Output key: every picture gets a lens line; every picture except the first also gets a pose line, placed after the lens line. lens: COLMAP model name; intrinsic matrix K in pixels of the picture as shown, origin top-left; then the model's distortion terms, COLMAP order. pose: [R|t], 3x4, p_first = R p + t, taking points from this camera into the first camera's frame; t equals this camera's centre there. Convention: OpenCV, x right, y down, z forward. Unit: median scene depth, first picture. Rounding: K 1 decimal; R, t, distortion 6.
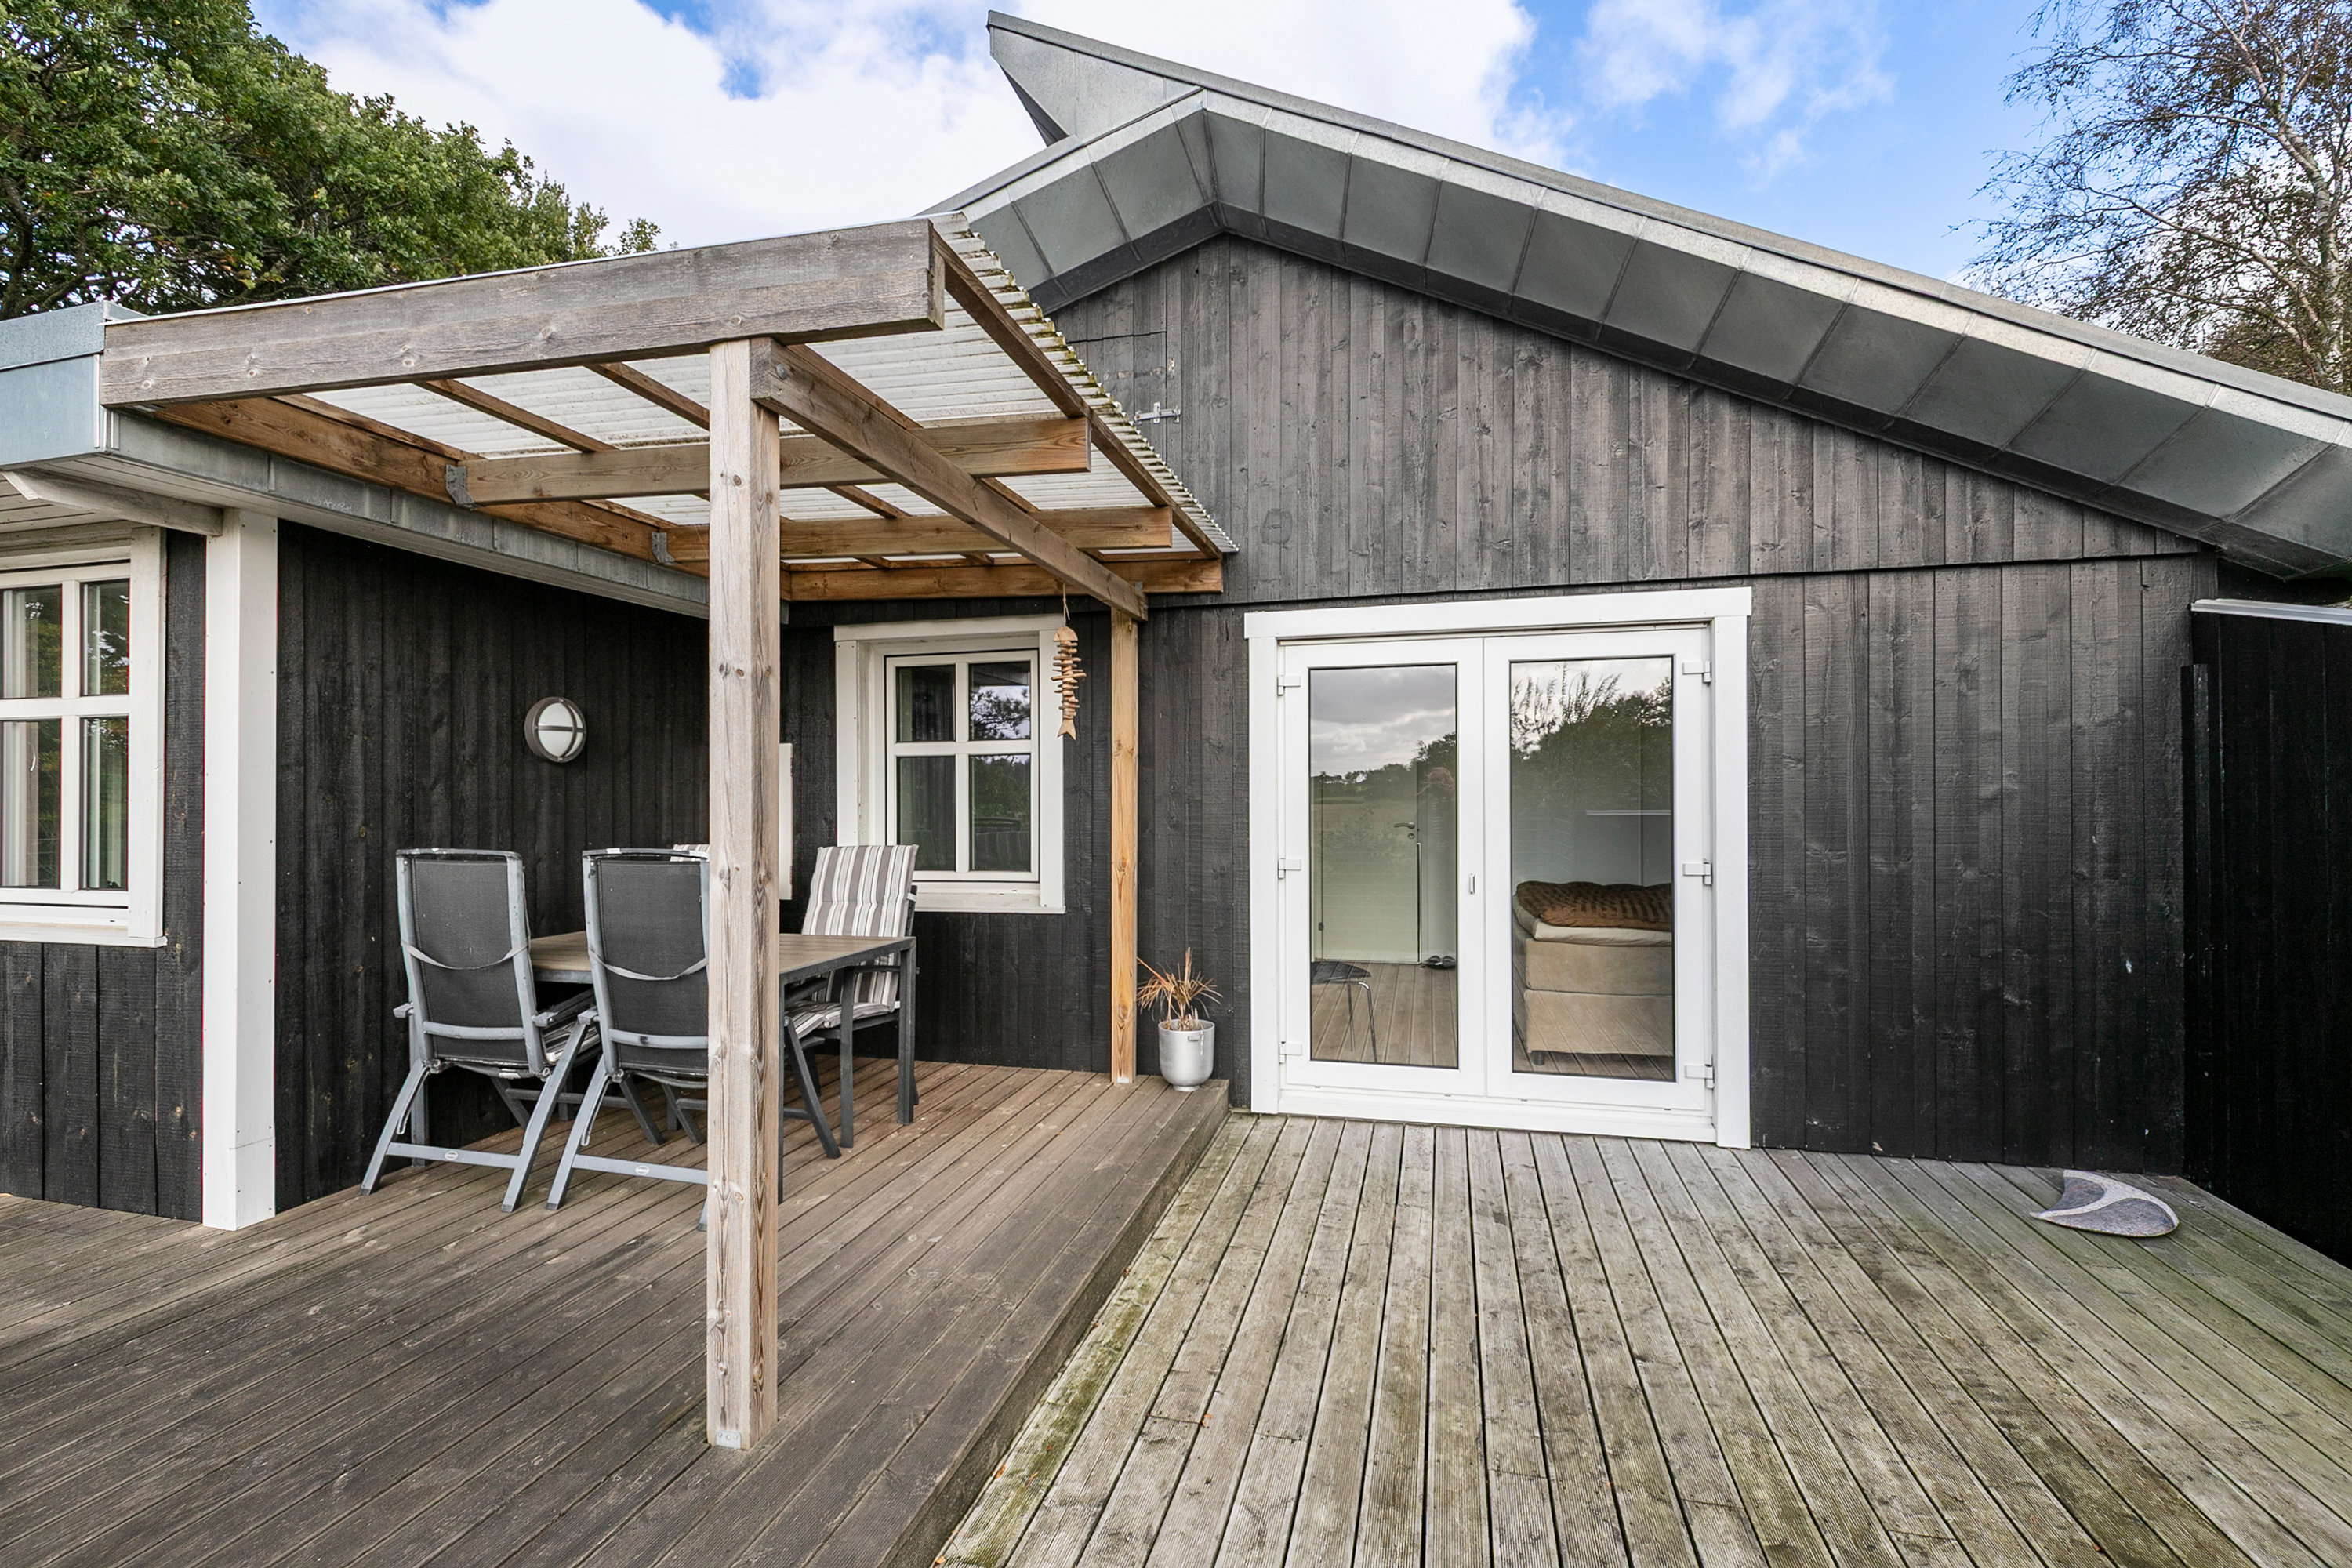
lens RADIAL K [[1173.5, 0, 1181.2], [0, 1173.5, 774.0], [0, 0, 1]] dist [0.116758, -0.029495]
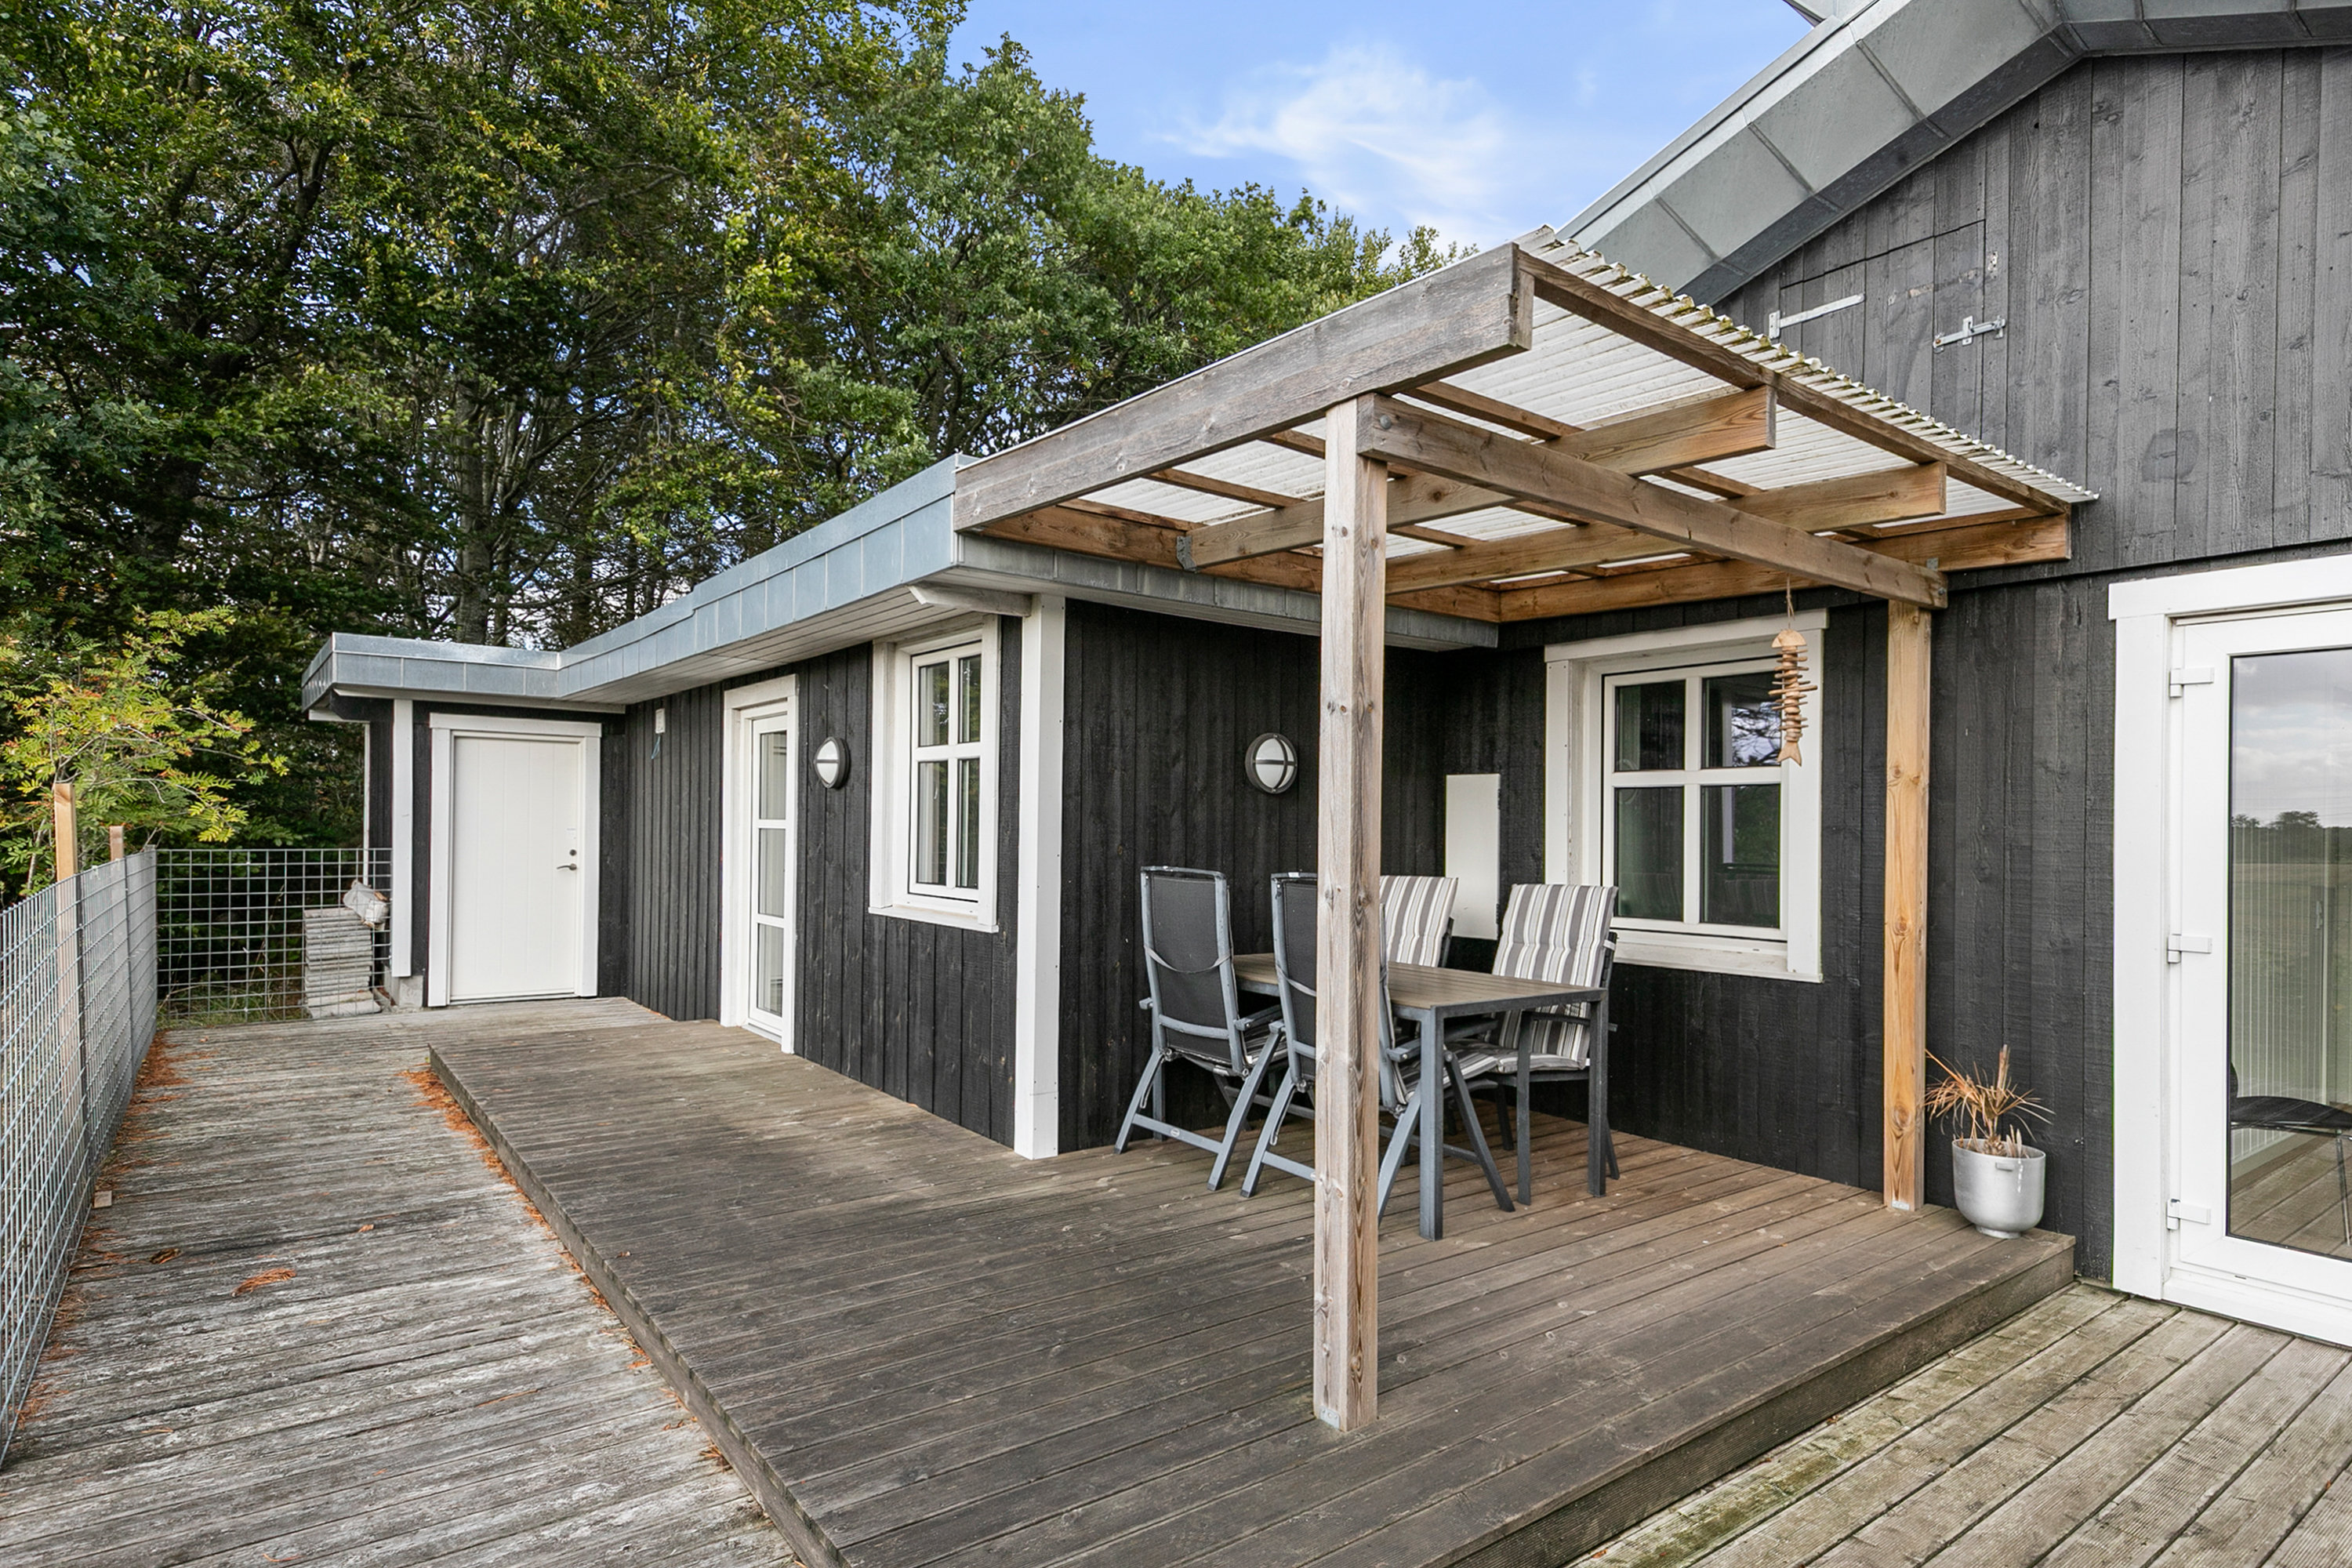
lens RADIAL K [[1327.3, 0, 1181.4], [0, 1327.3, 796.1], [0, 0, 1]] dist [0.195438, 0.000338]
pose [[0.832421, 0.002736, -0.554137, 0.103687], [-0.007934, 0.999944, -0.006981, 0.002480], [0.554087, 0.010208, 0.832396, -0.049287]]
